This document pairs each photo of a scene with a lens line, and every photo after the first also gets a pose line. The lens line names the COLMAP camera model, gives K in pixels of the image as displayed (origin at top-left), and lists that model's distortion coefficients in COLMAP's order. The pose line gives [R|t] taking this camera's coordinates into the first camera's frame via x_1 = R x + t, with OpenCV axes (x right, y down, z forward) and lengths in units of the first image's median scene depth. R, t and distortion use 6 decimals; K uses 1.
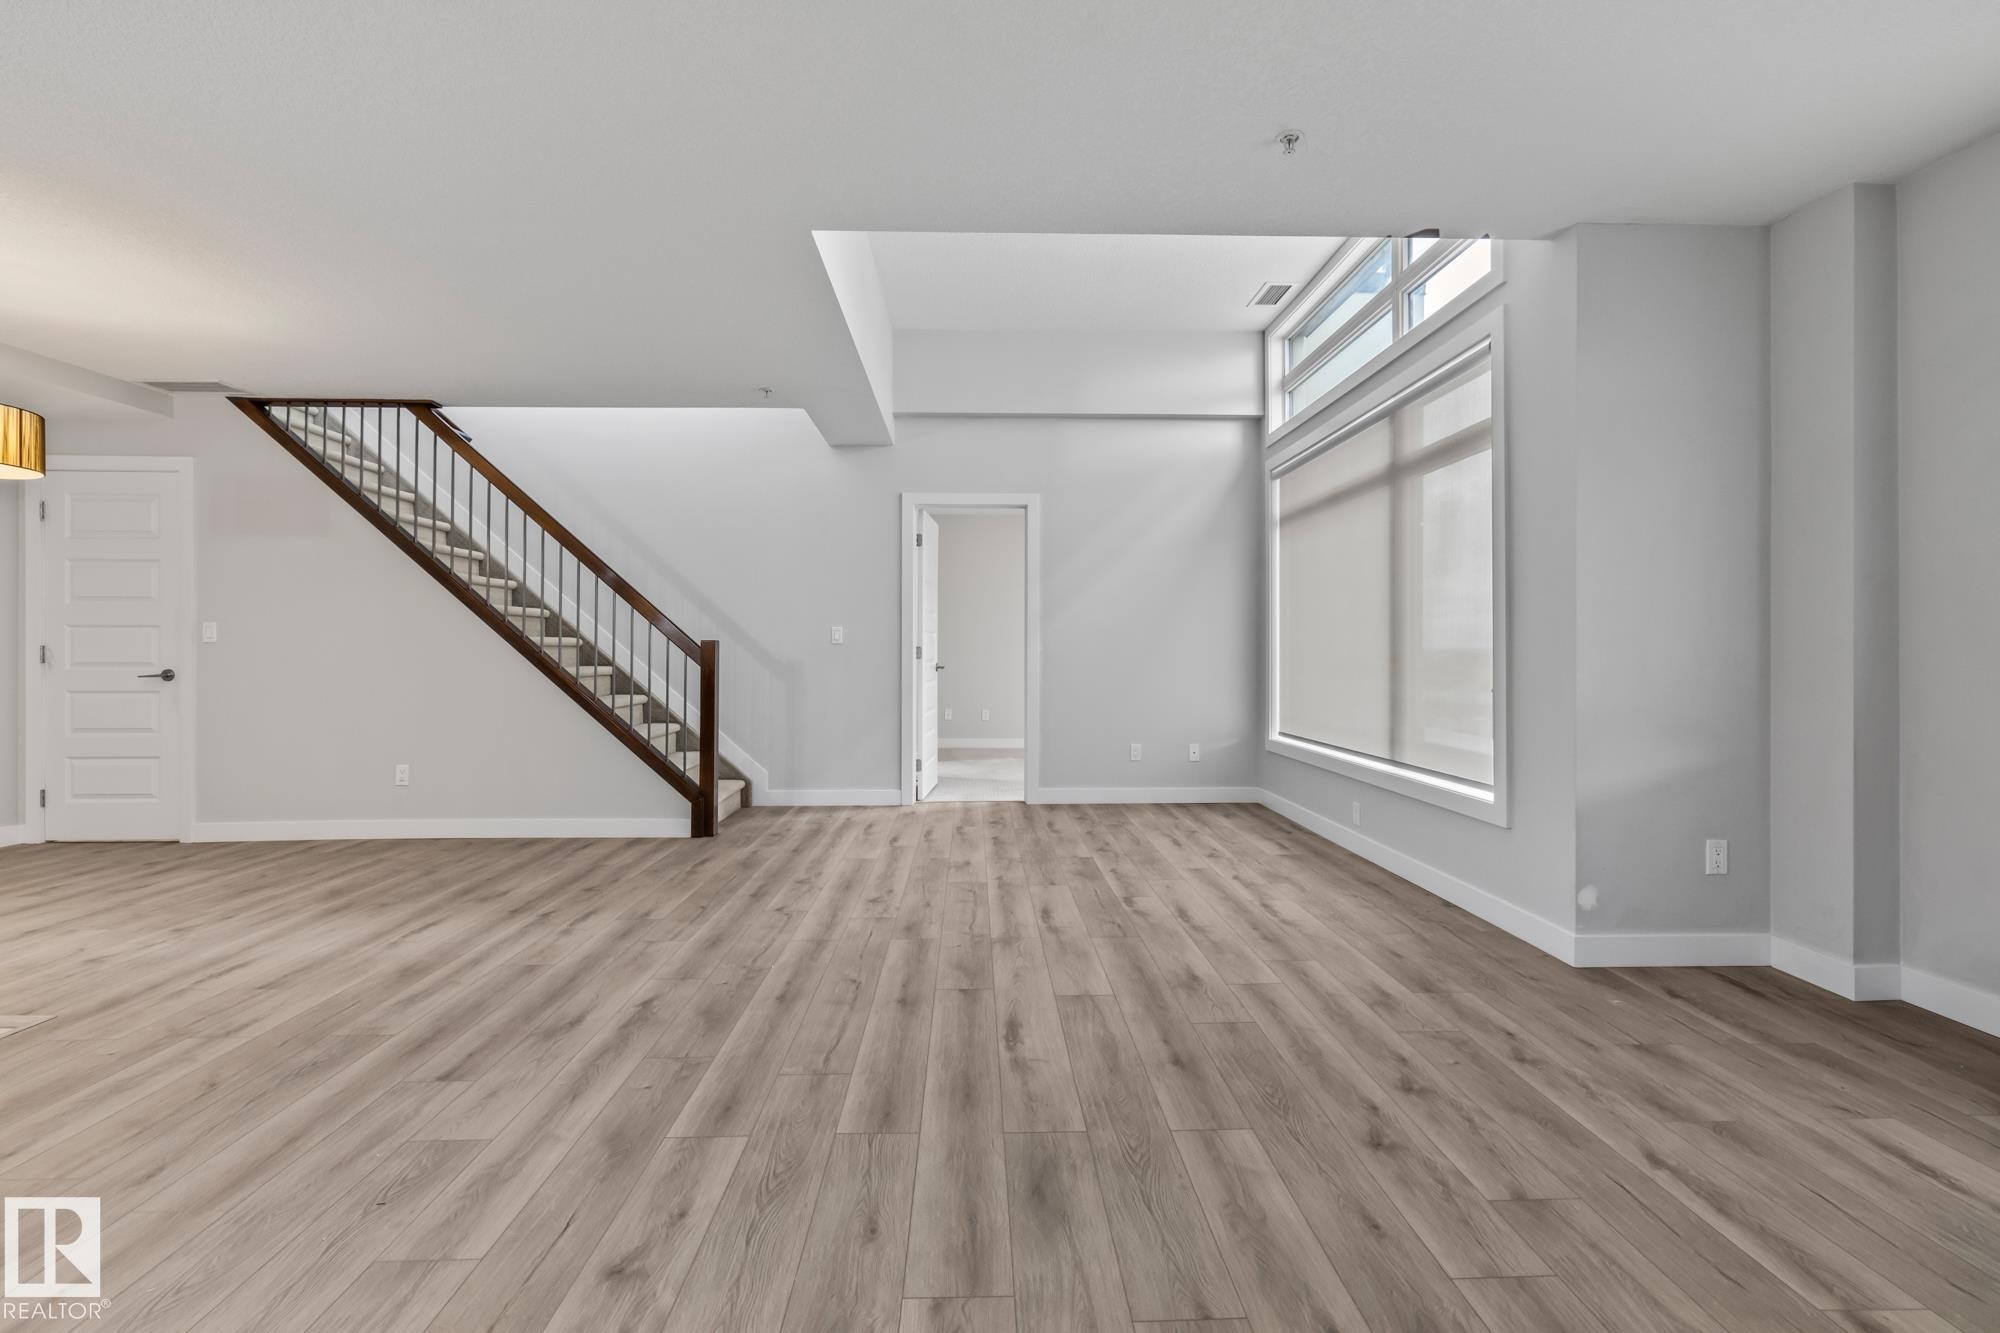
lens RADIAL K [[836.0, 0, 1000.5], [0, 836.0, 648.0], [0, 0, 1]] dist [0.000039, -0.000215]
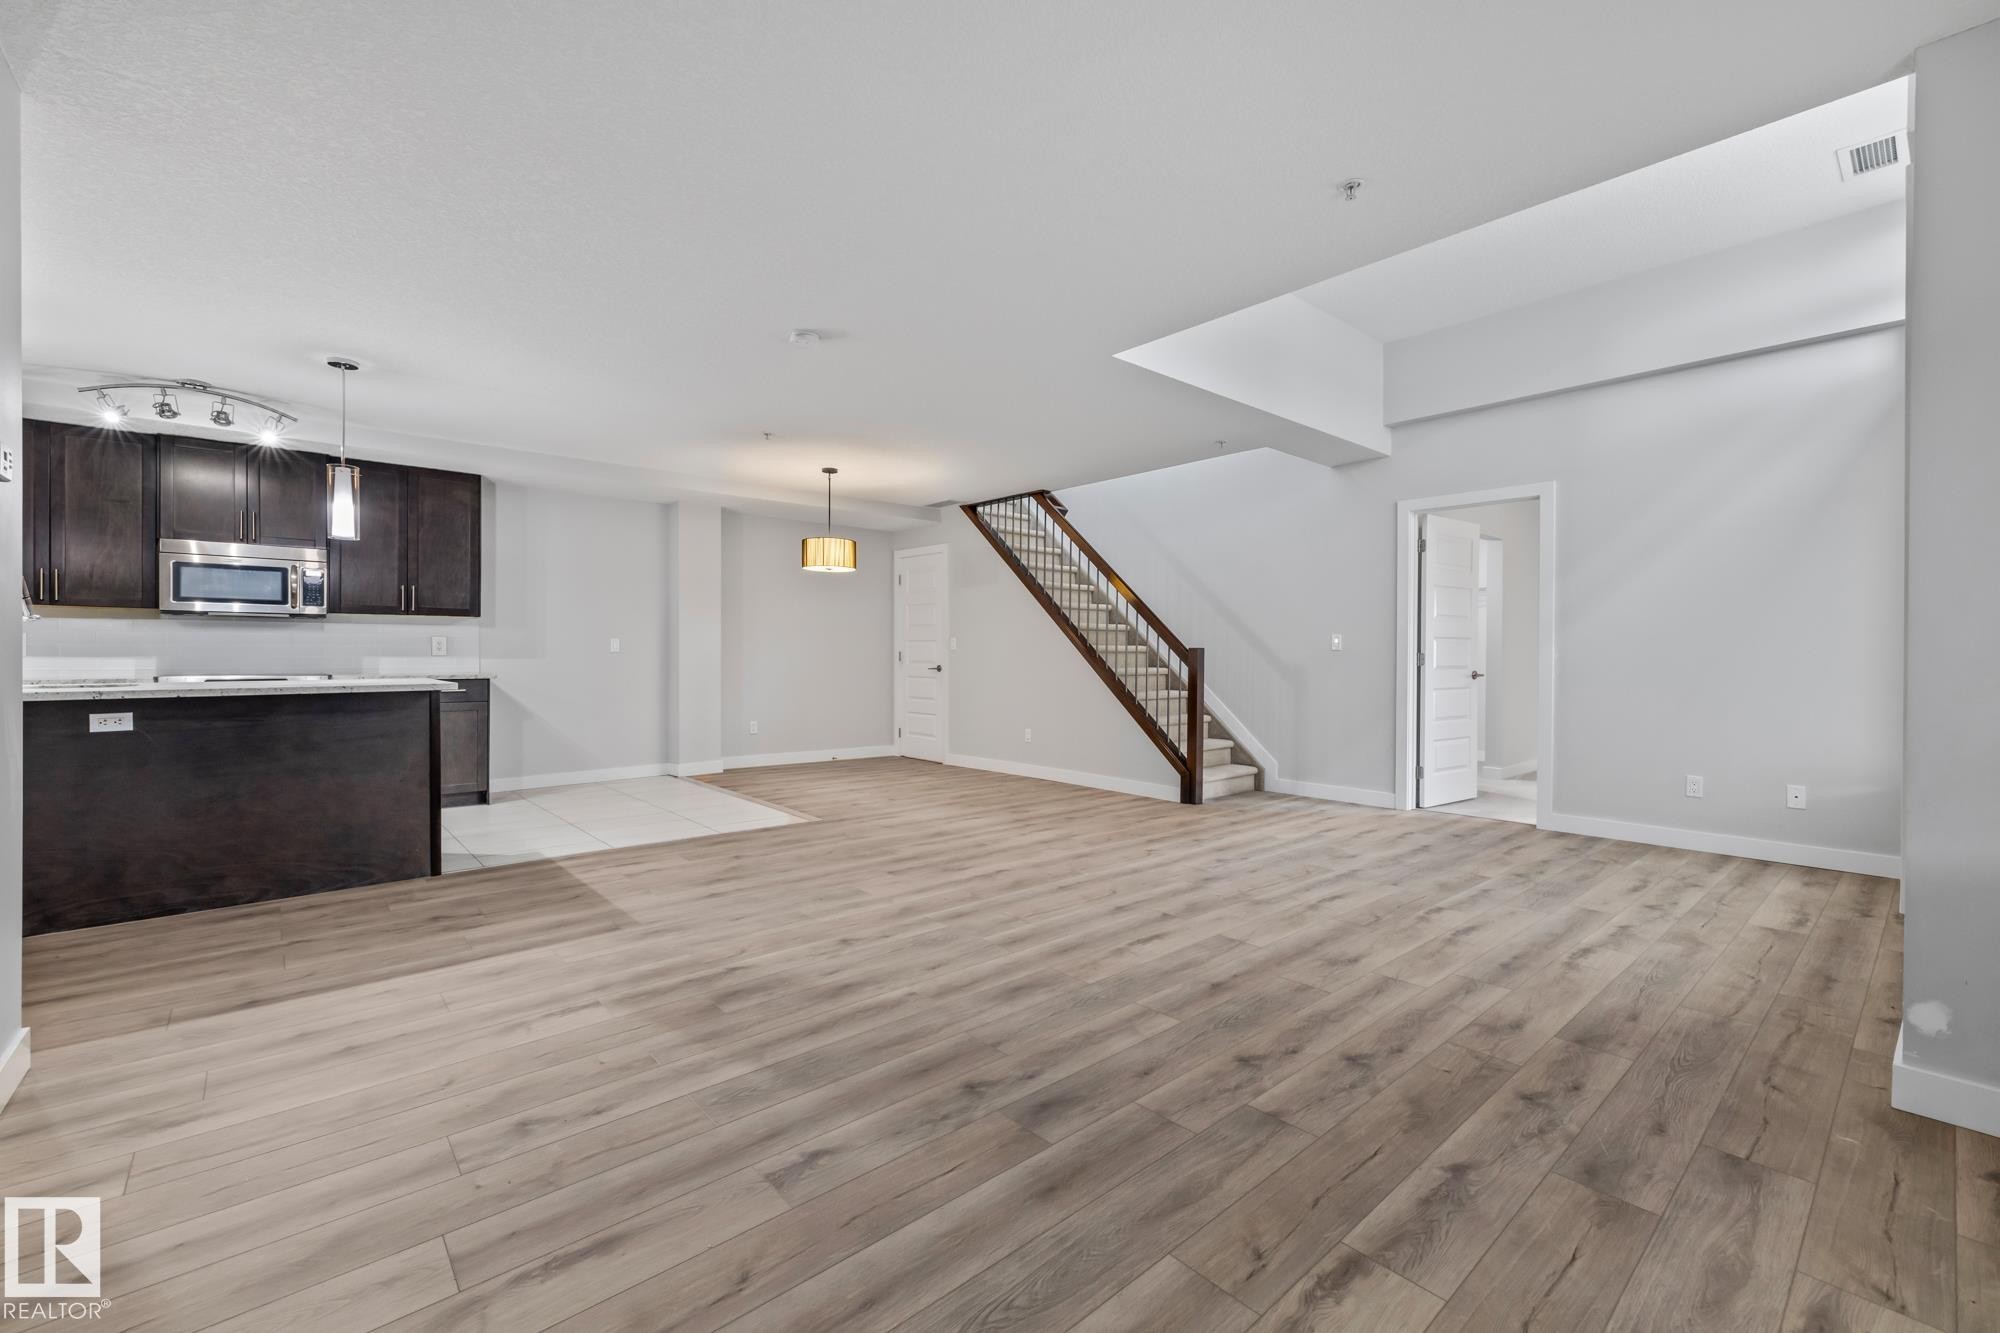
lens RADIAL K [[826.3, 0, 1000.0], [0, 826.3, 666.5], [0, 0, 1]] dist [0.002295, 0.000212]
pose [[0.641365, 0.015162, -0.767086, 0.622818], [-0.001872, 0.999833, 0.018197, -0.004917], [0.767233, -0.010234, 0.641286, -0.029559]]
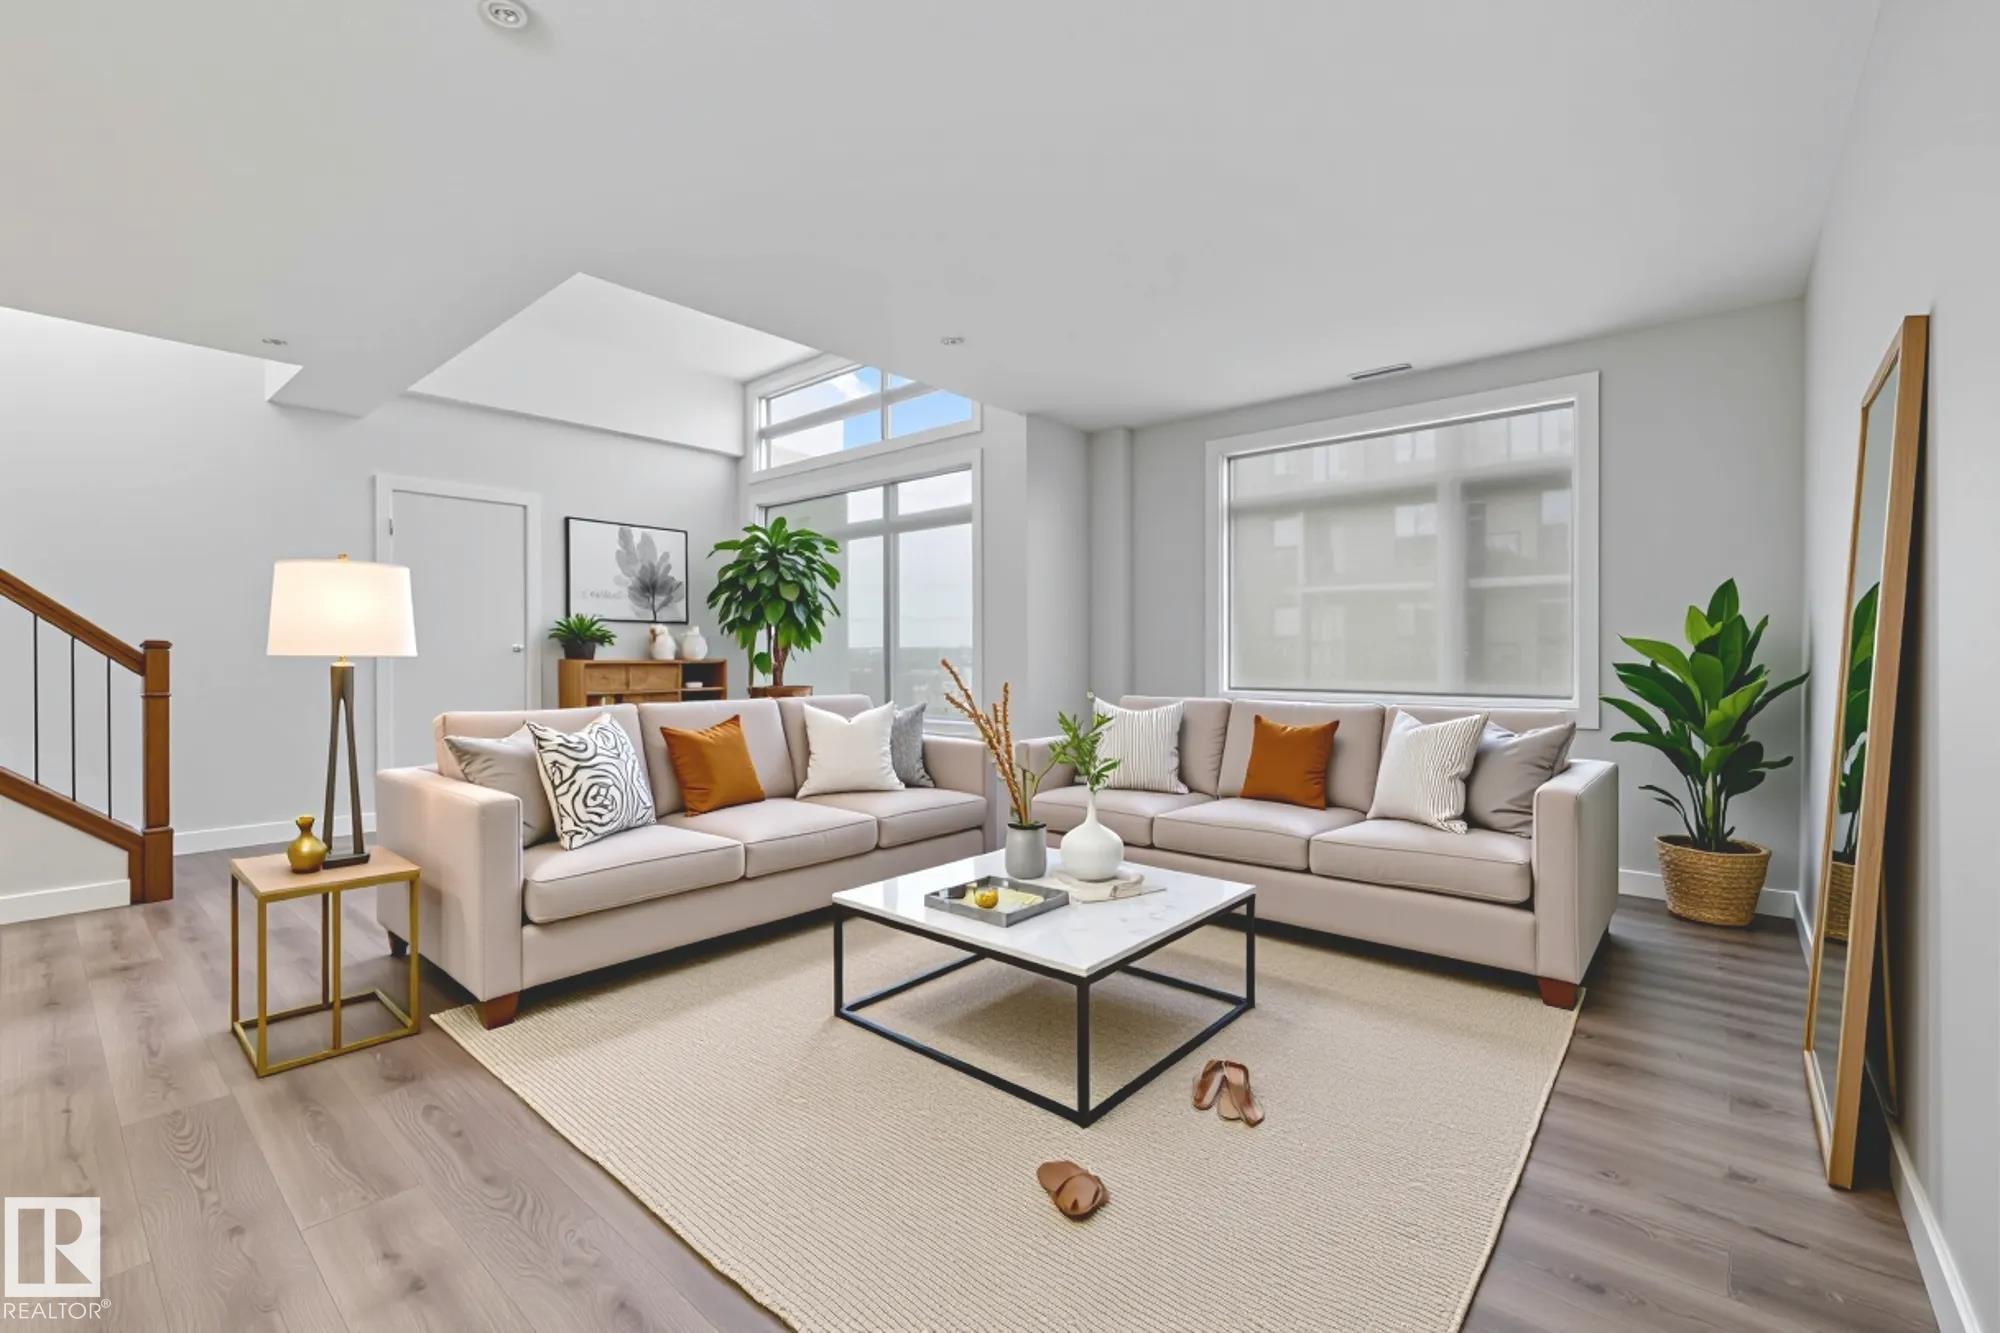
lens RADIAL K [[836.0, 0, 1000.5], [0, 836.0, 648.0], [0, 0, 1]] dist [0.000039, -0.000215]
pose [[0.668985, 0.004296, 0.743263, -0.601797], [0.004468, 0.999942, -0.009802, 0.013507], [-0.743262, 0.009878, 0.668927, -0.114794]]
